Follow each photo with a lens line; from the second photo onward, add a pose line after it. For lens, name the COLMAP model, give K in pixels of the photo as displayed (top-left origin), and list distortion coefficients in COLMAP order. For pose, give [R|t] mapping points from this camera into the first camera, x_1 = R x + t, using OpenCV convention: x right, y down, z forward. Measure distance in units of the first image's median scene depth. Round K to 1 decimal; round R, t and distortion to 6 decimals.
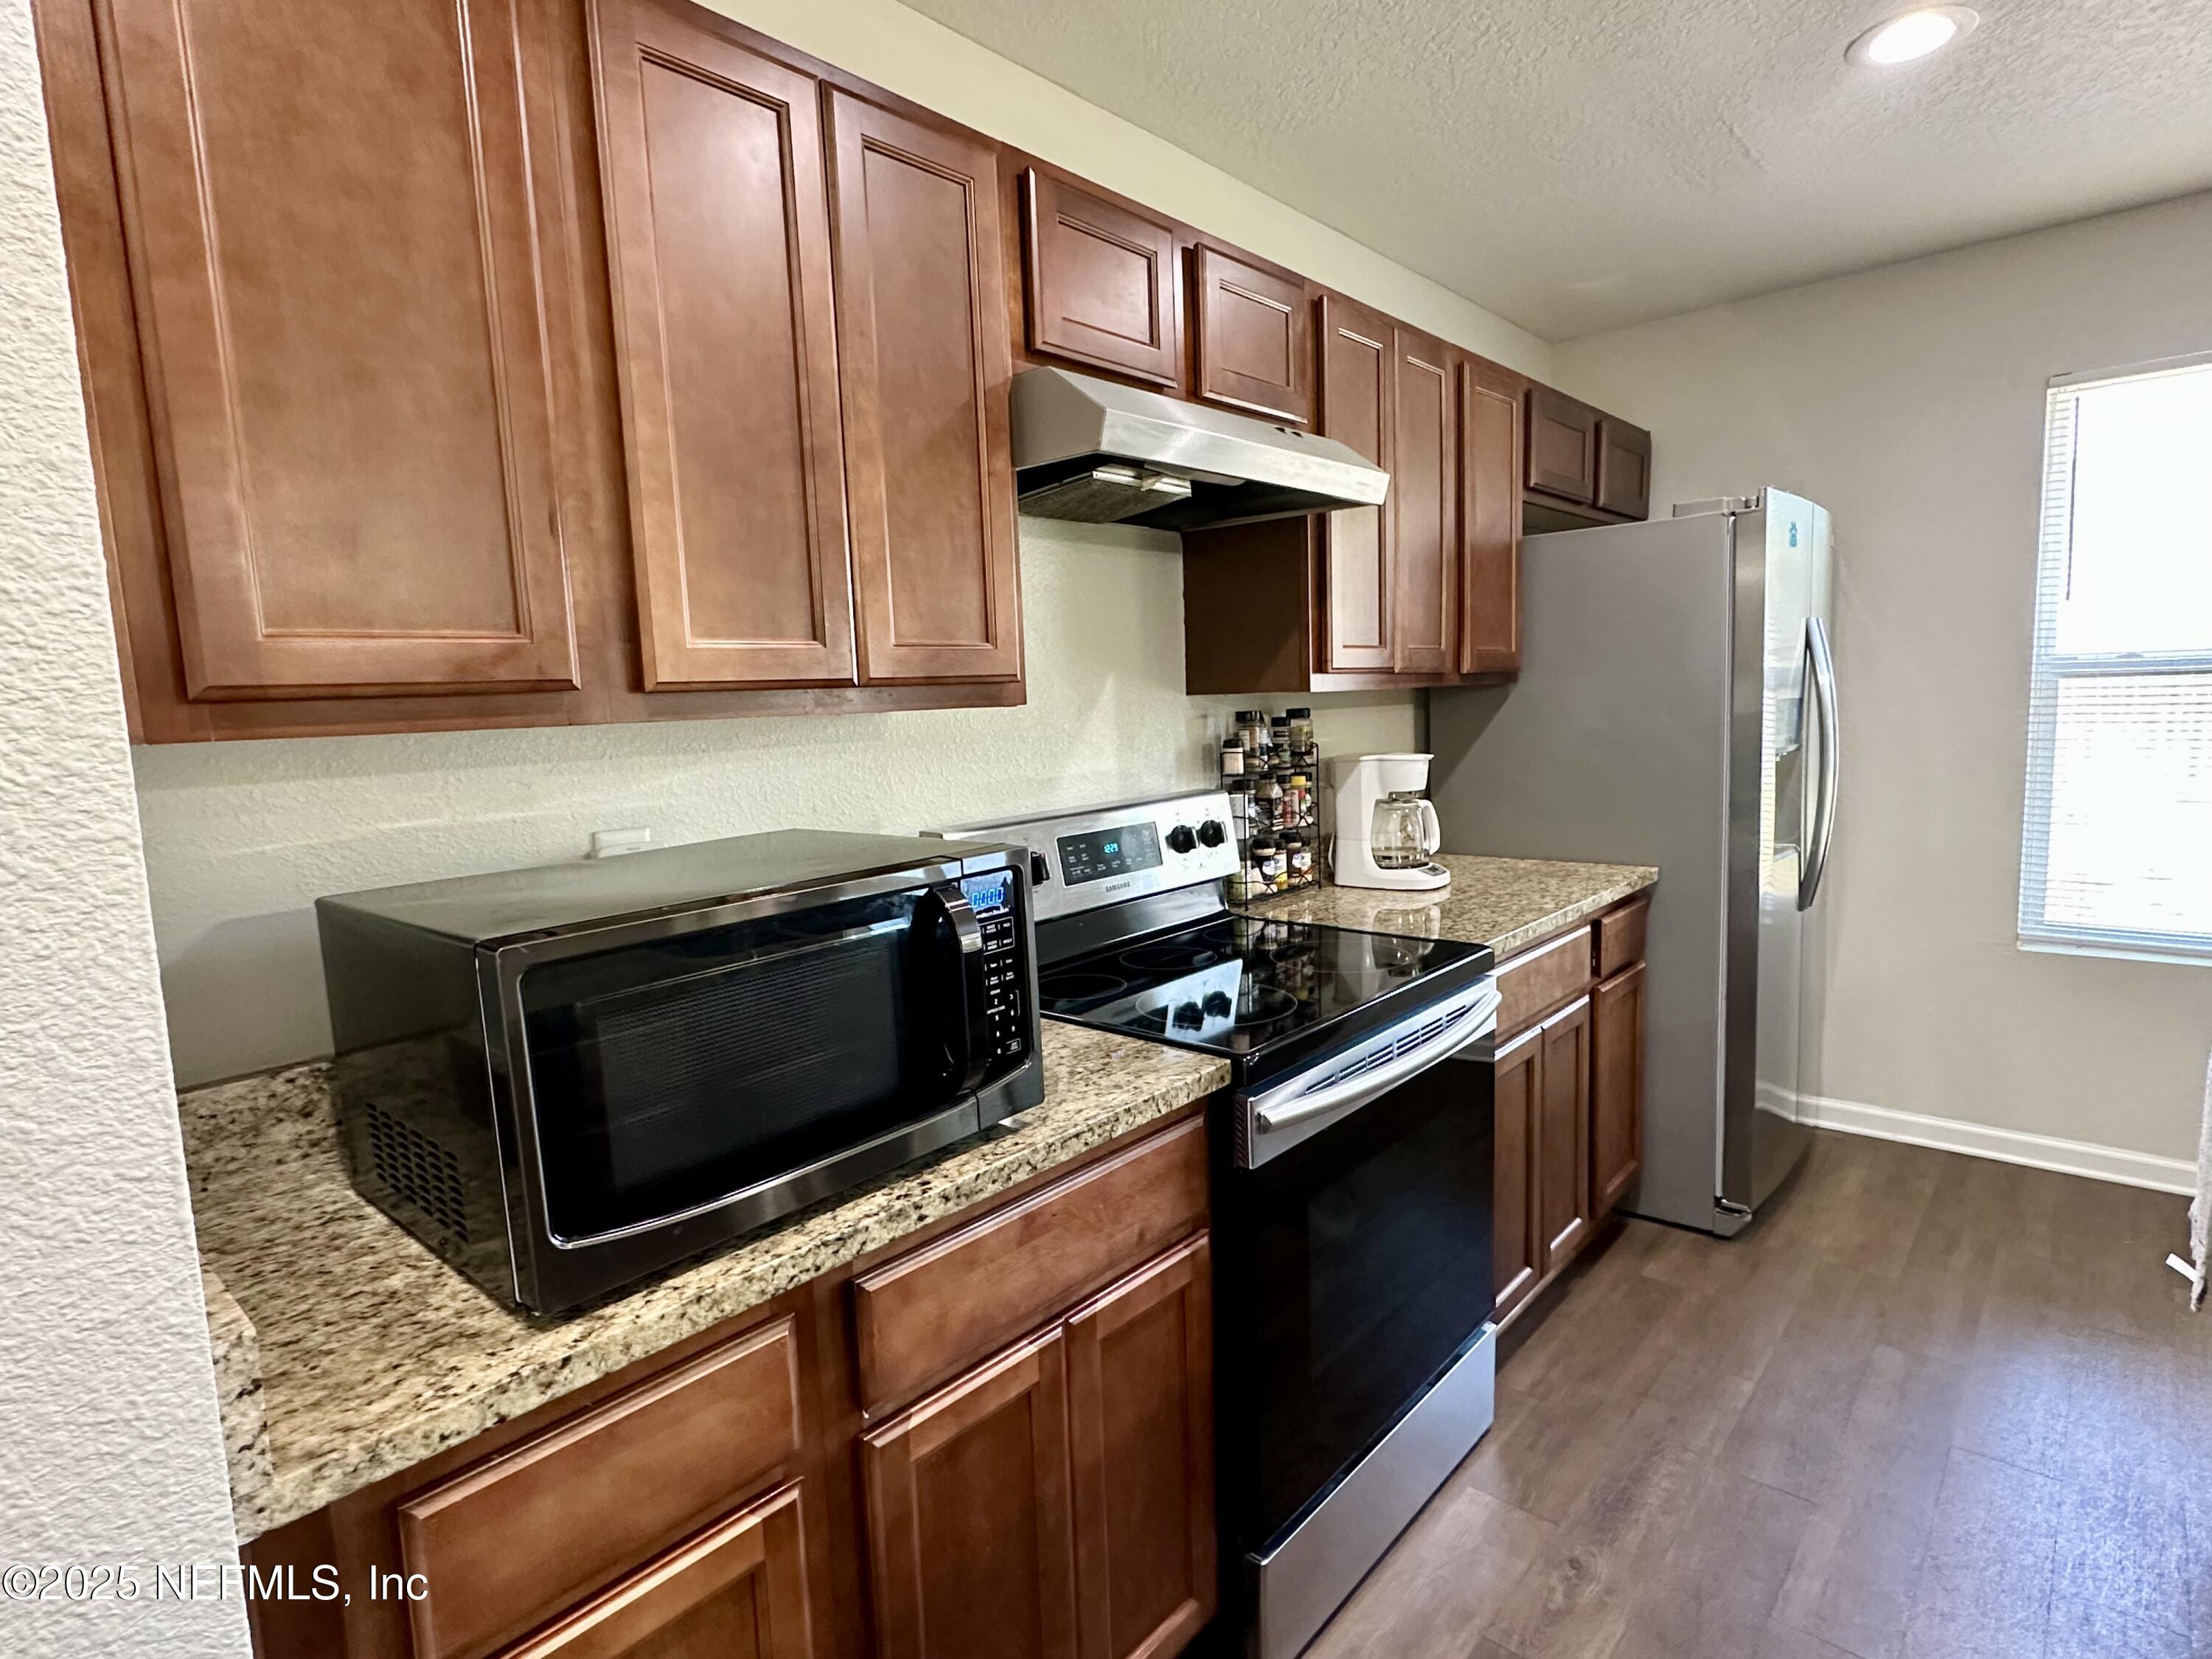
lens RADIAL K [[1158.1, 0, 1113.3], [0, 1158.1, 839.0], [0, 0, 1]] dist [-0.002901, -0.000047]
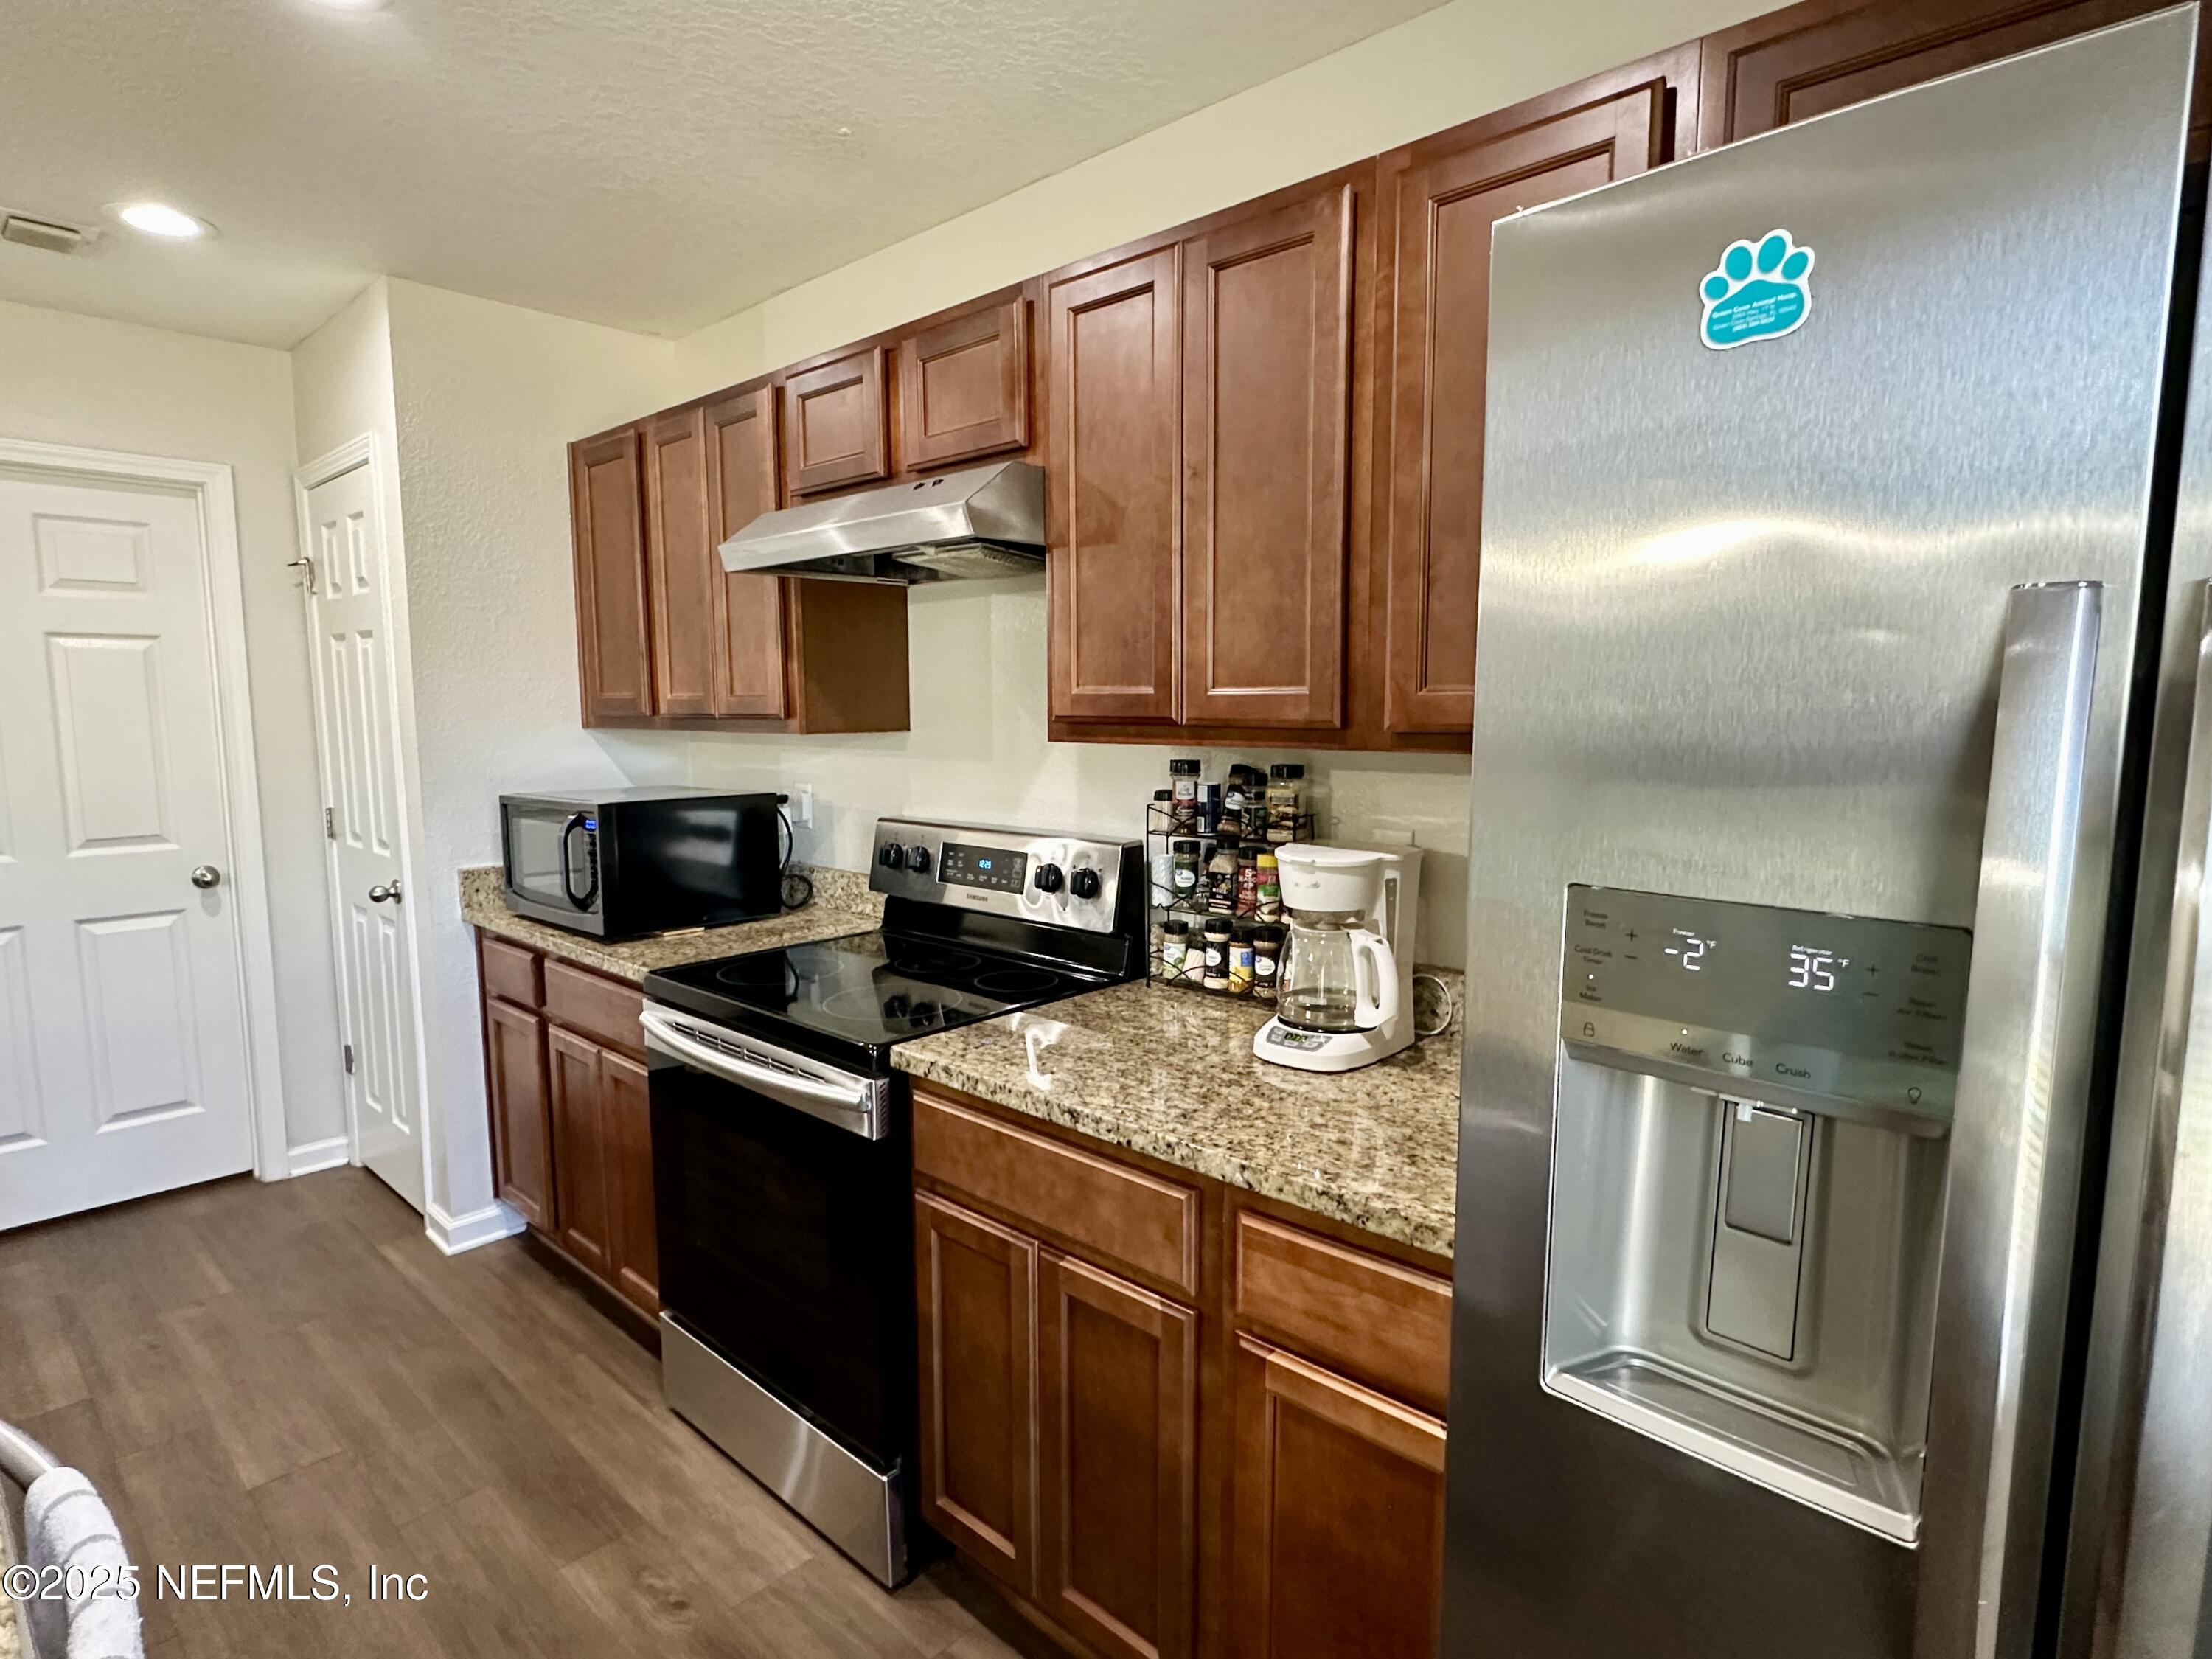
lens RADIAL K [[1158.1, 0, 1112.7], [0, 1158.1, 836.8], [0, 0, 1]] dist [-0.002901, -0.000047]
pose [[-0.018760, 0.148985, -0.988662, 0.876525], [-0.125114, 0.980713, 0.150161, -0.160967], [0.991965, 0.126513, 0.000242, 0.871895]]
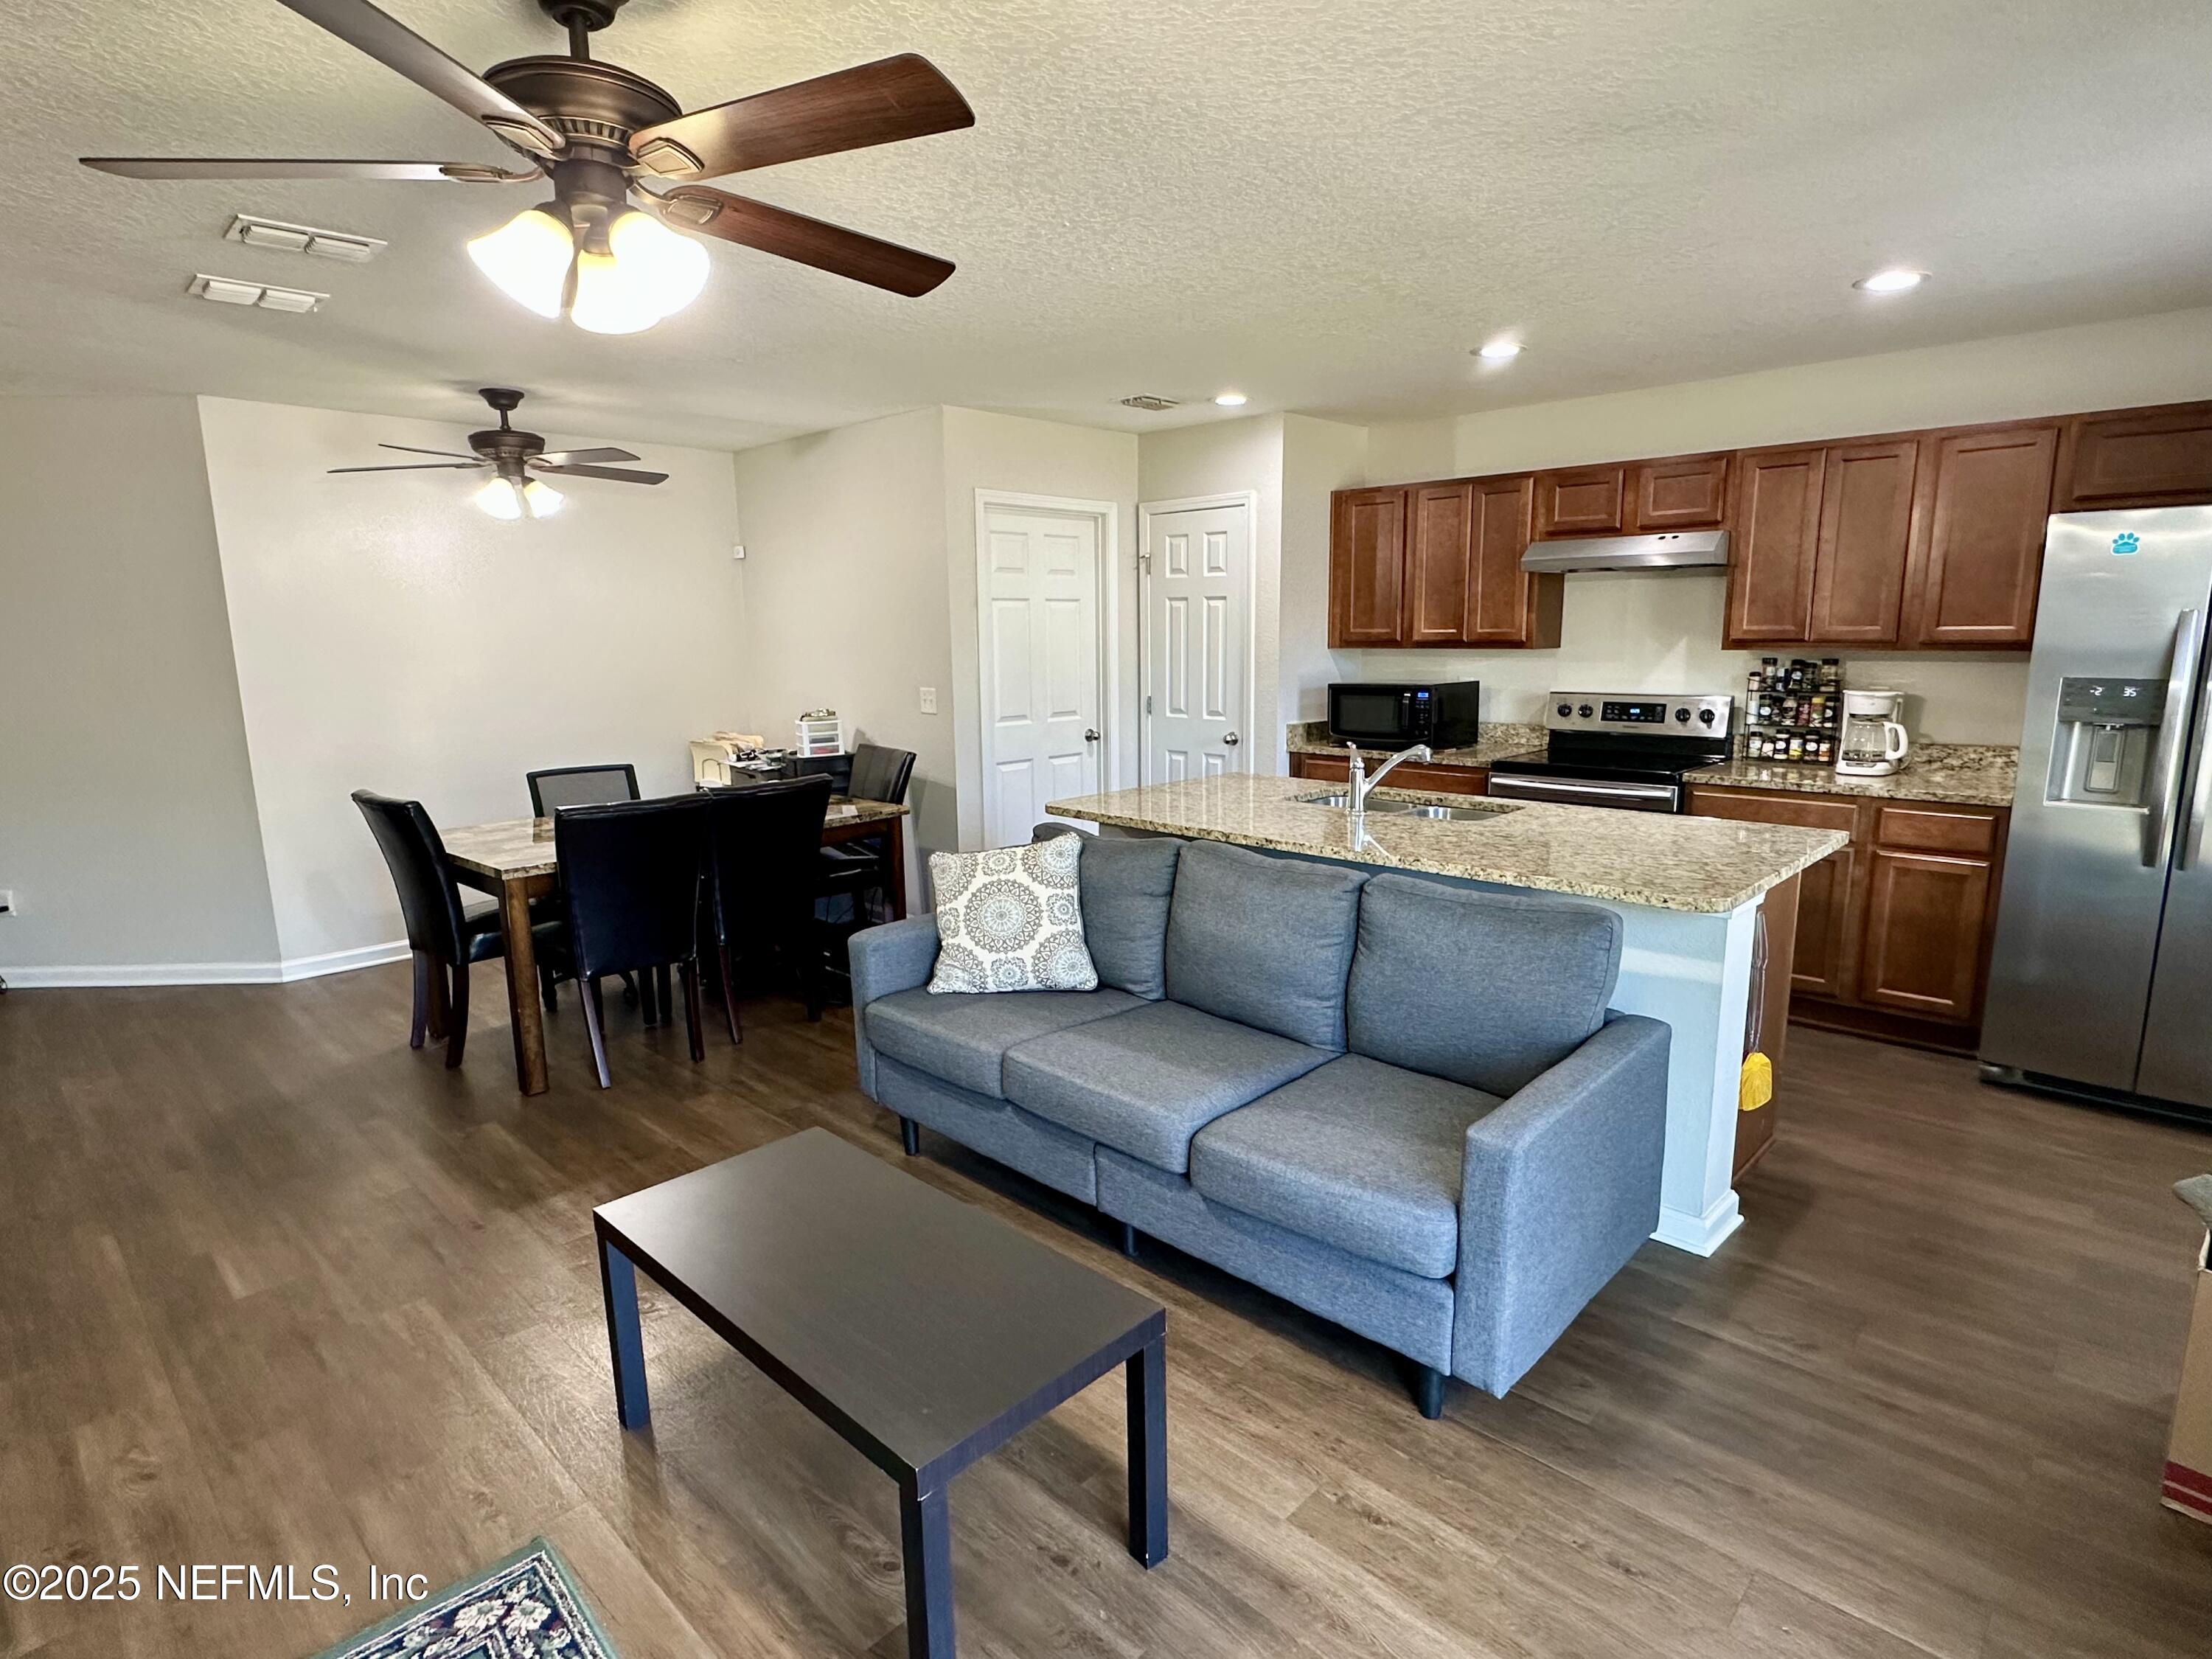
lens RADIAL K [[1158.1, 0, 1102.8], [0, 1158.1, 836.4], [0, 0, 1]] dist [-0.002901, -0.000047]
pose [[-0.050626, 0.212626, -0.975821, 1.906472], [-0.112147, 0.969684, 0.217107, -0.106116], [0.992401, 0.120426, -0.025245, -0.002887]]
